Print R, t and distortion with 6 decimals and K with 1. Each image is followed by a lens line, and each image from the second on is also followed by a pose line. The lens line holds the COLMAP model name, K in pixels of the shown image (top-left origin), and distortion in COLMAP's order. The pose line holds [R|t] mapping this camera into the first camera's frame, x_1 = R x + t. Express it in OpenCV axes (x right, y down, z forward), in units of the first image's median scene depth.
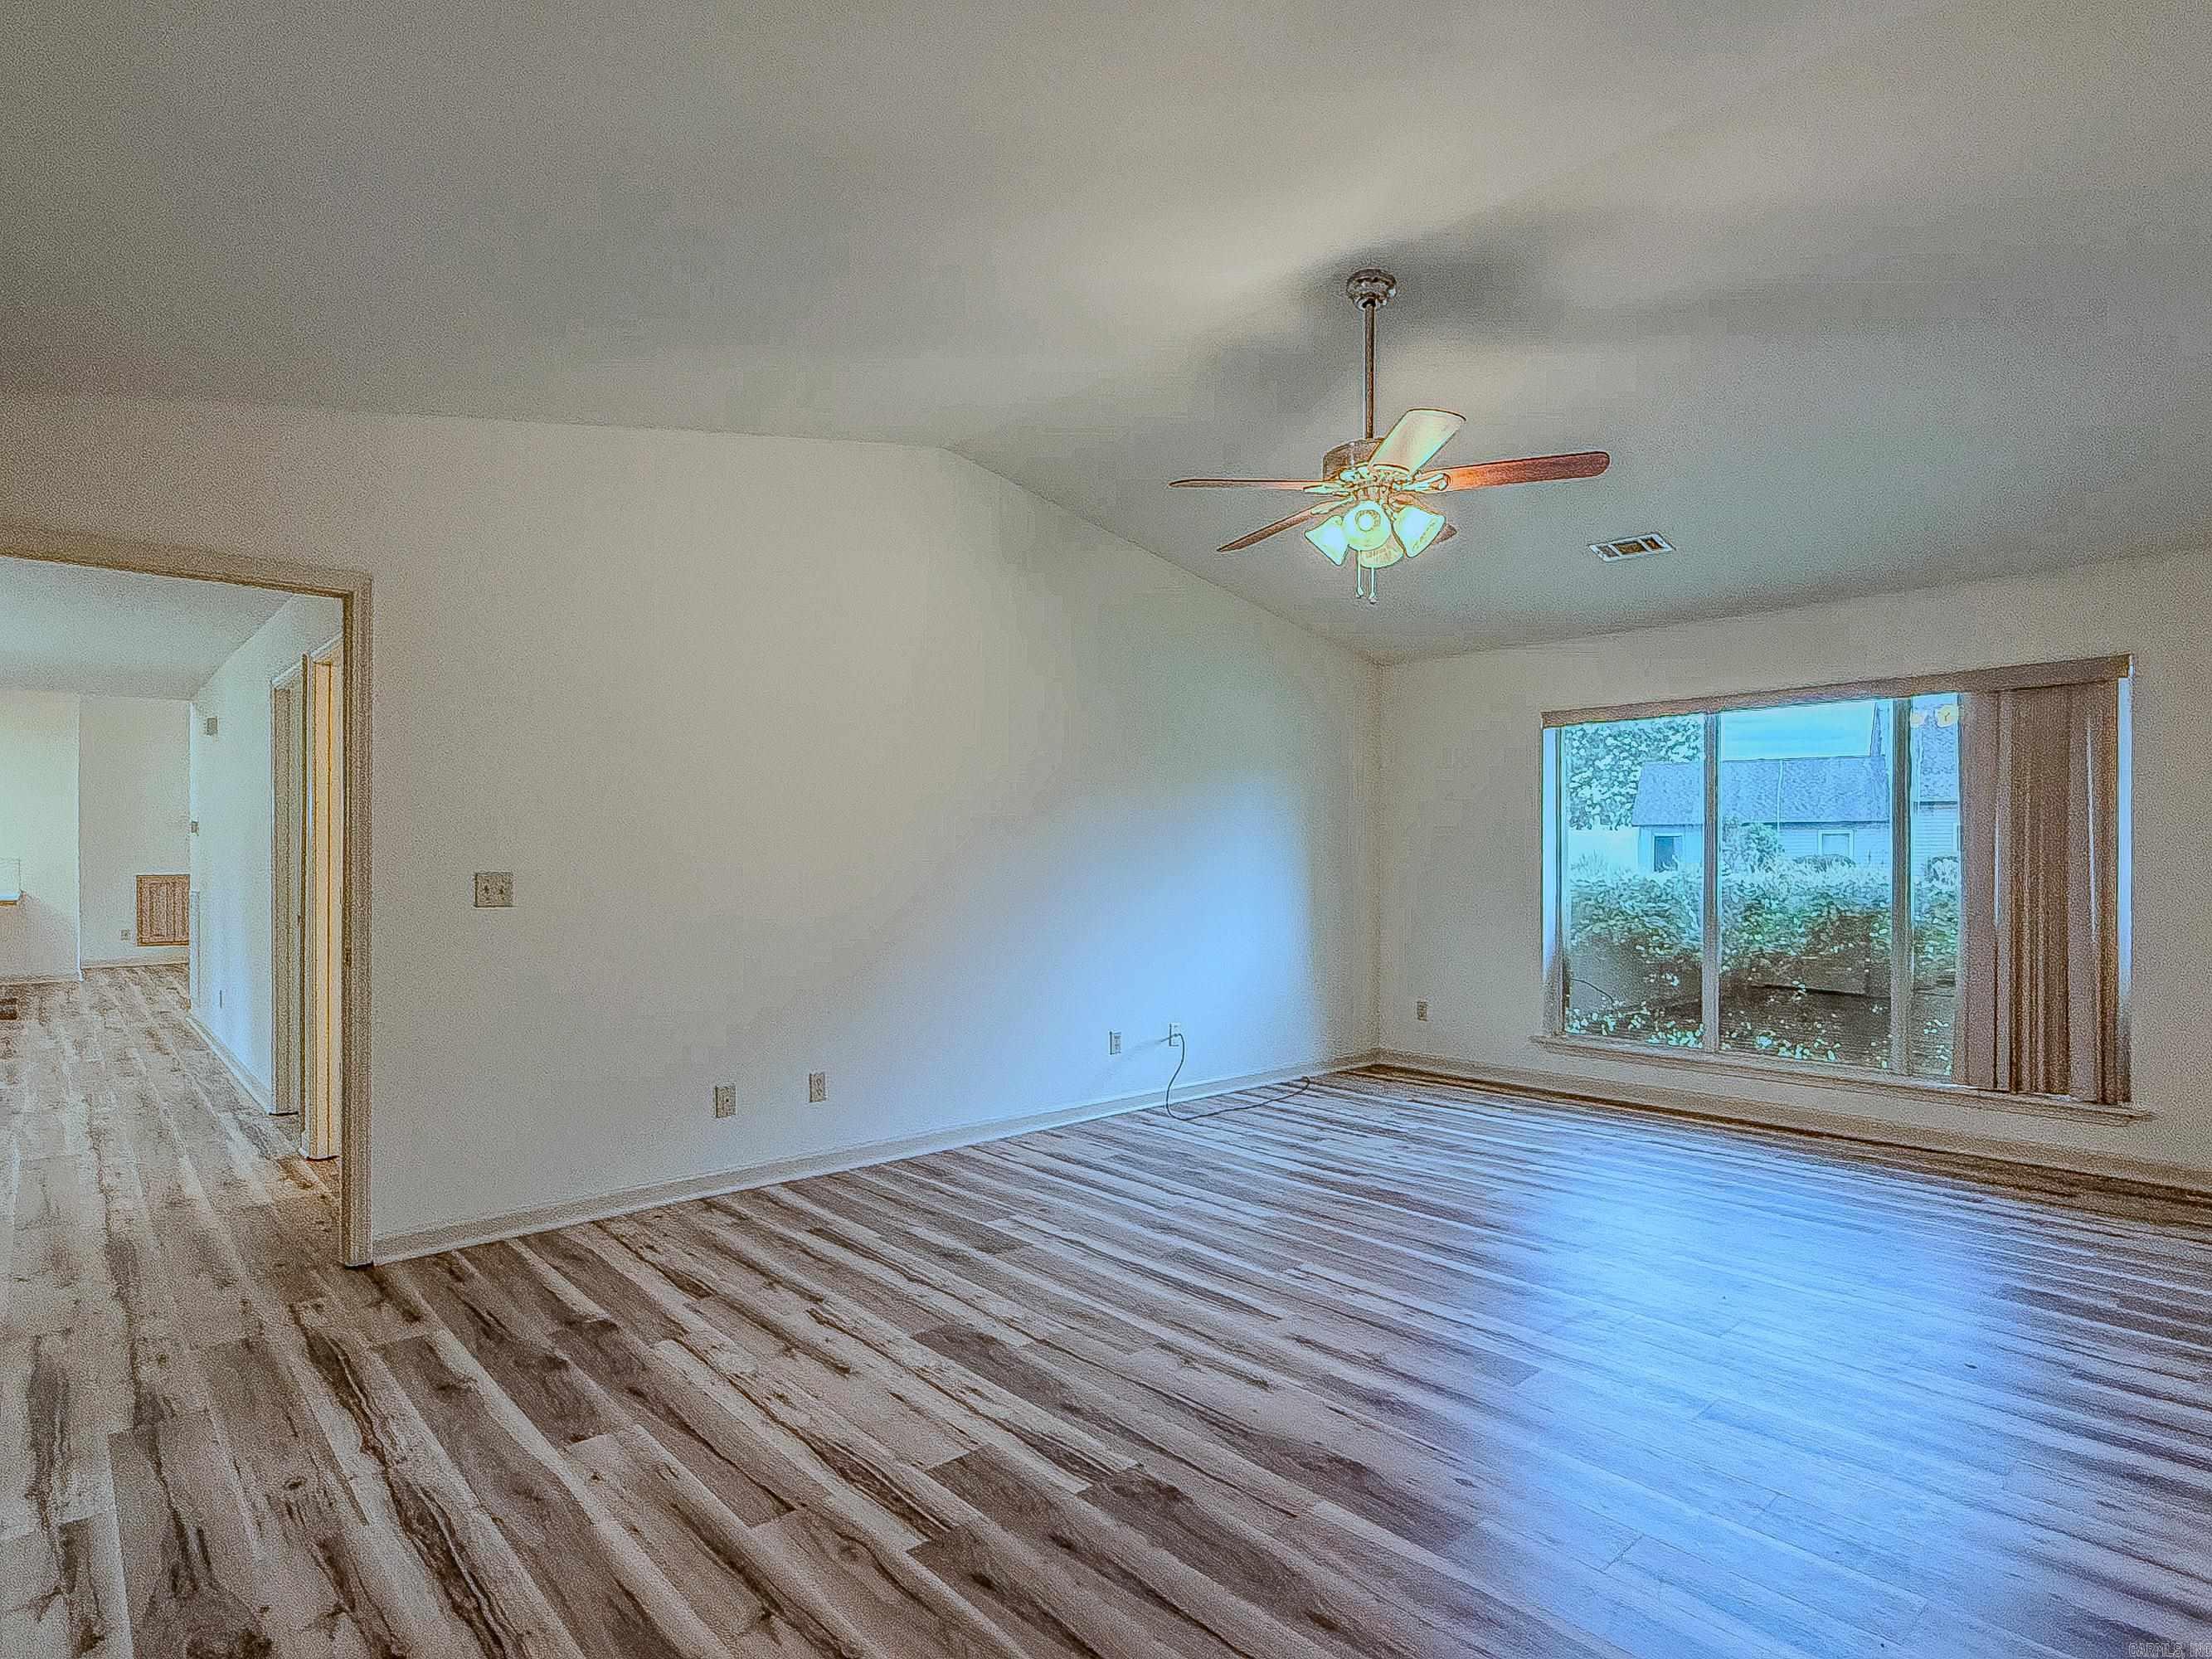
lens RADIAL K [[1174.4, 0, 1090.8], [0, 1174.4, 837.5], [0, 0, 1]] dist [-0.002196, 0.000713]
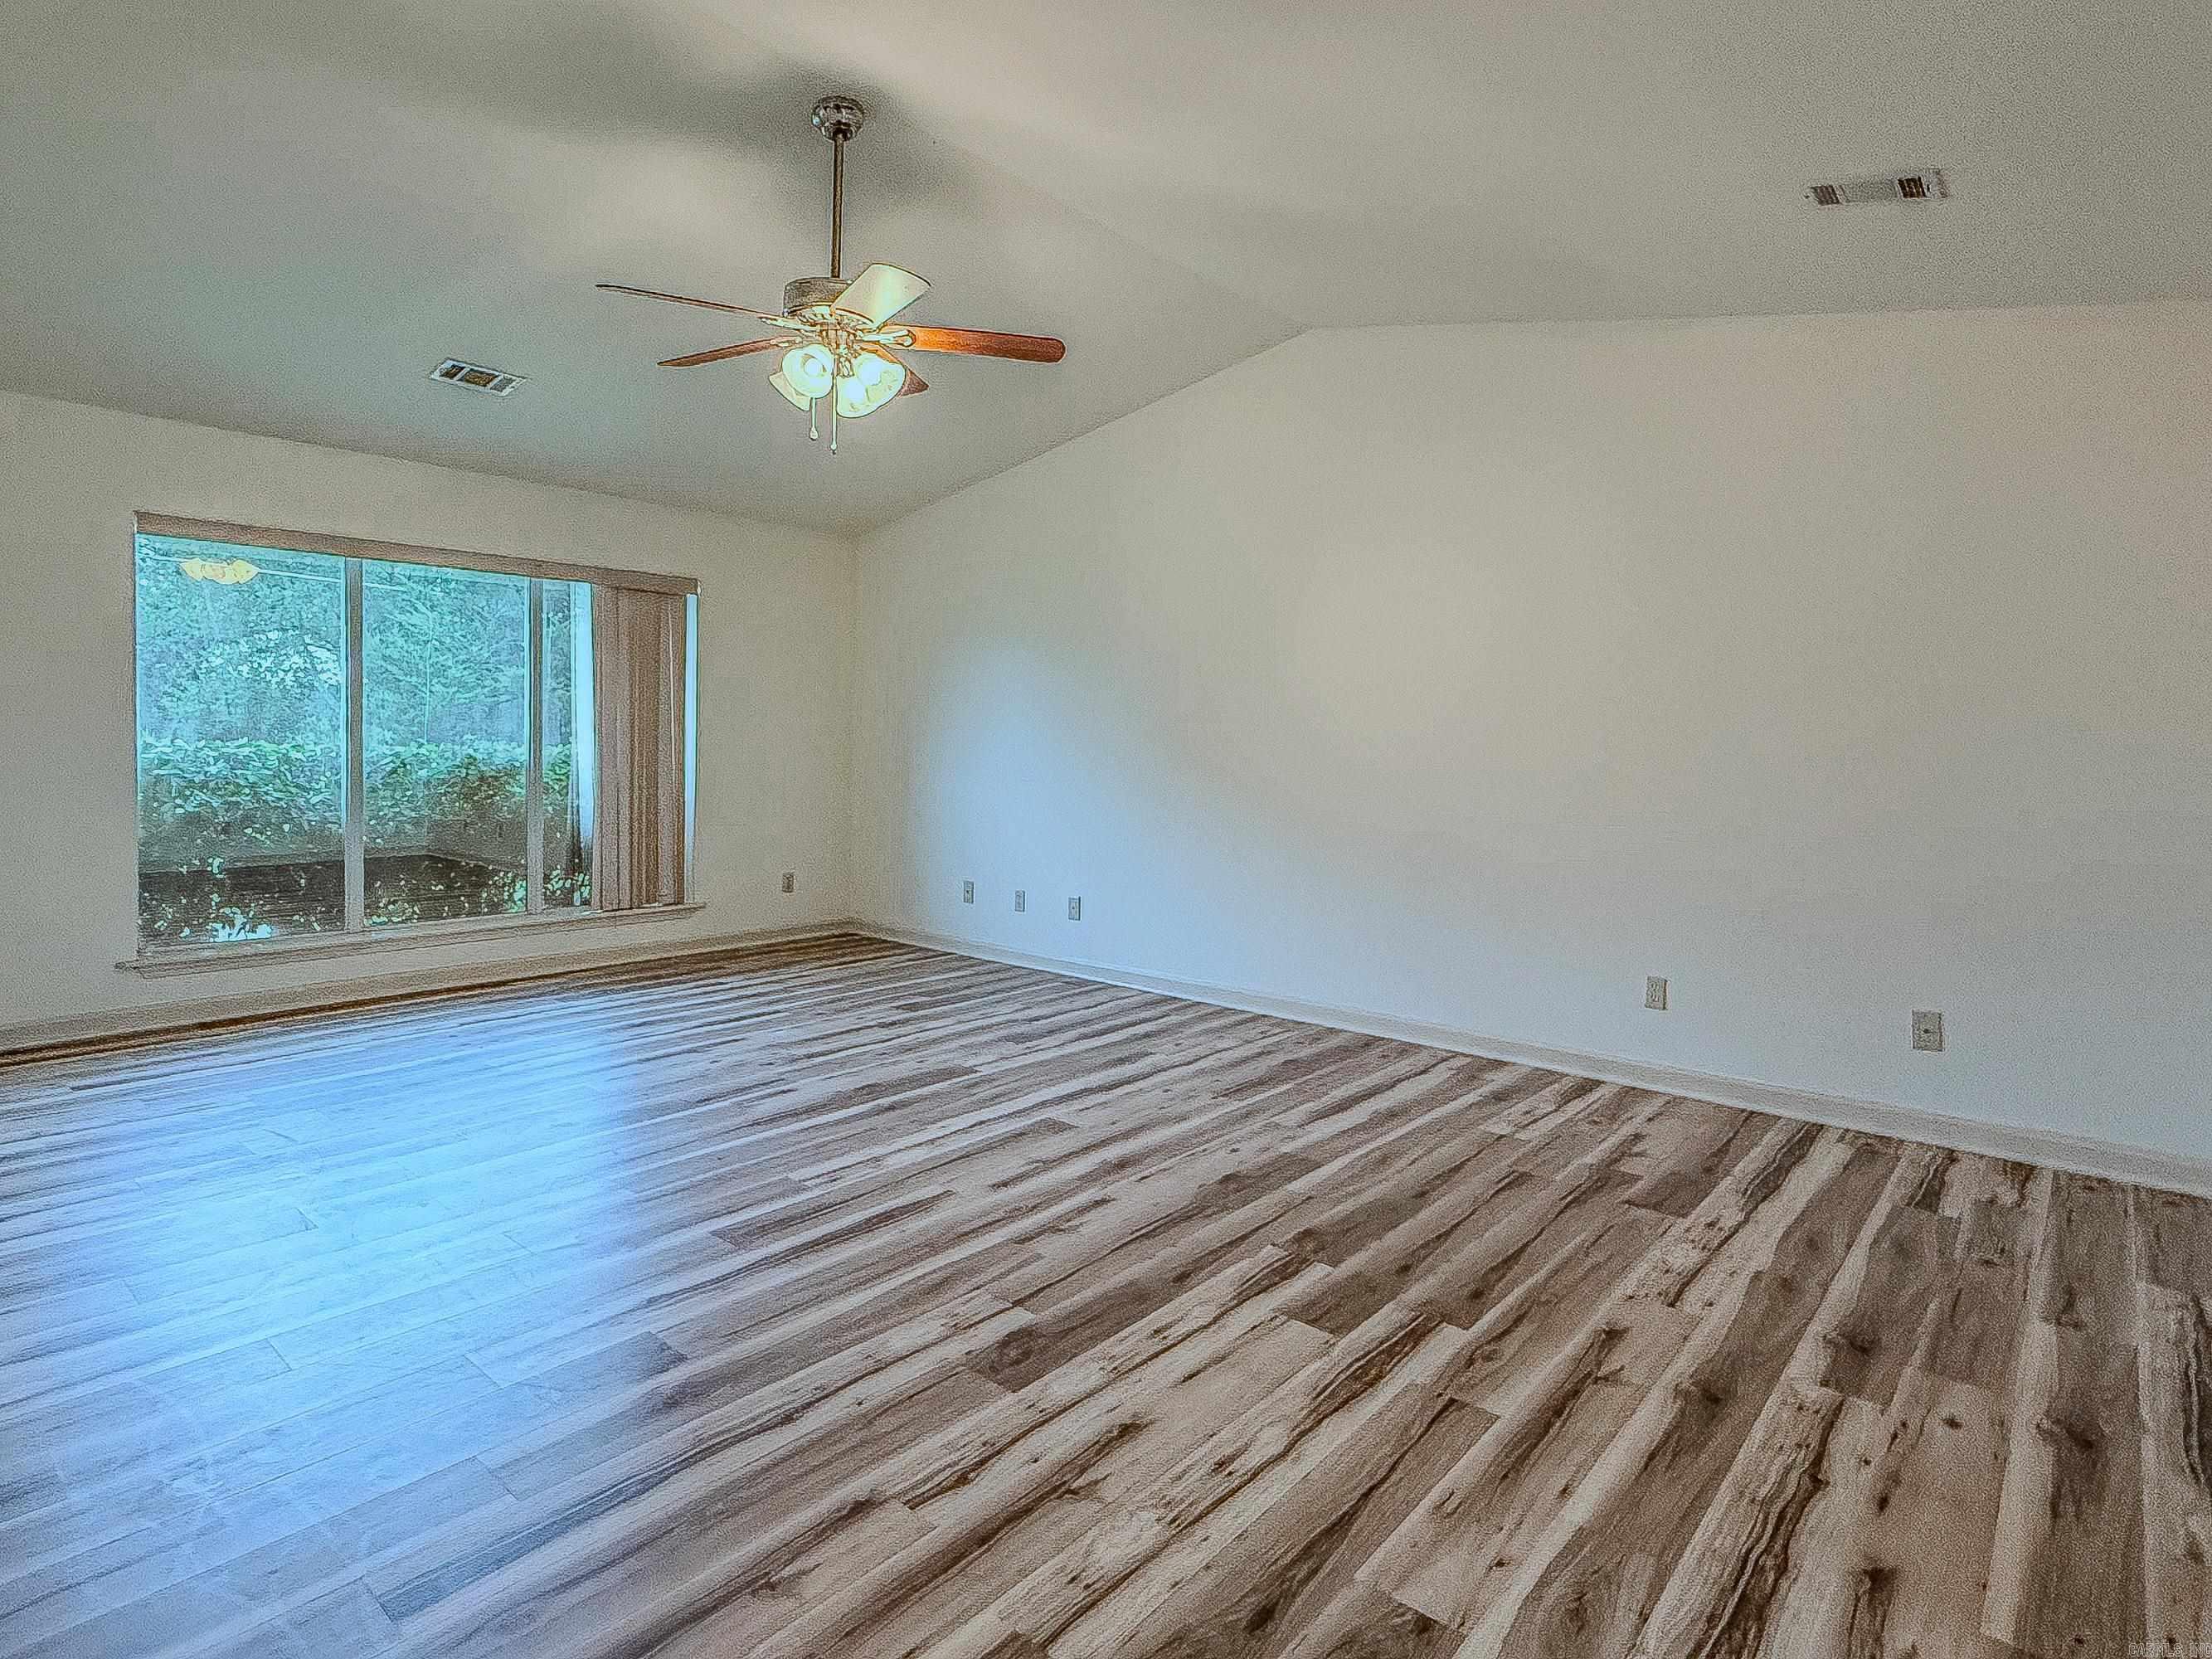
lens RADIAL K [[1174.4, 0, 1089.7], [0, 1174.4, 825.7], [0, 0, 1]] dist [-0.002196, 0.000713]
pose [[-0.121447, -0.075892, 0.989692, -0.925880], [-0.033016, 0.996830, 0.072388, 0.030877], [-0.992049, -0.023885, -0.123568, 1.156762]]
